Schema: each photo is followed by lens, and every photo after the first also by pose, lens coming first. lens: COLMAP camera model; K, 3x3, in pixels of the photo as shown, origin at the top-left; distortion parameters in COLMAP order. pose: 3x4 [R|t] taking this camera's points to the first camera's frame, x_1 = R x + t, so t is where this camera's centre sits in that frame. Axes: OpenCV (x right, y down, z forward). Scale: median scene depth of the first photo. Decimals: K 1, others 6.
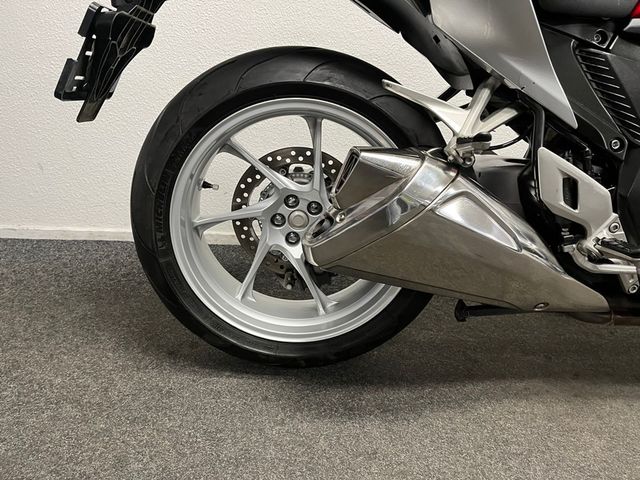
lens RADIAL K [[487.4, 0, 320.6], [0, 487.4, 228.5], [0, 0, 1]] dist [0.064682, -0.105829]
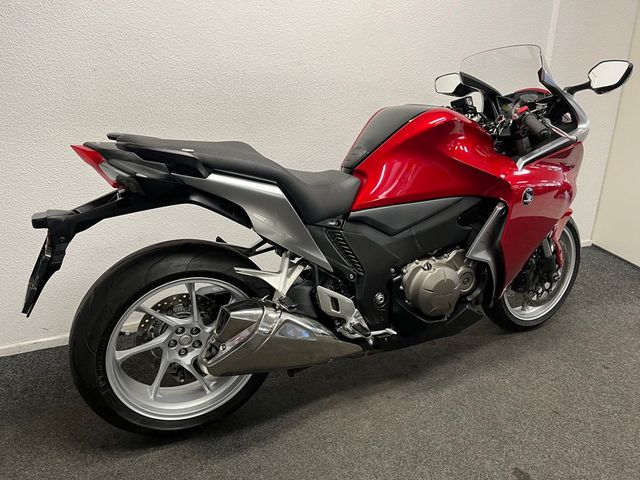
lens RADIAL K [[487.4, 0, 320.6], [0, 487.4, 228.5], [0, 0, 1]] dist [0.064682, -0.105829]
pose [[0.909648, -0.154559, 0.385555, -0.219999], [0.149546, 0.987812, 0.043163, -0.406211], [-0.387527, 0.018395, 0.921675, -0.686258]]
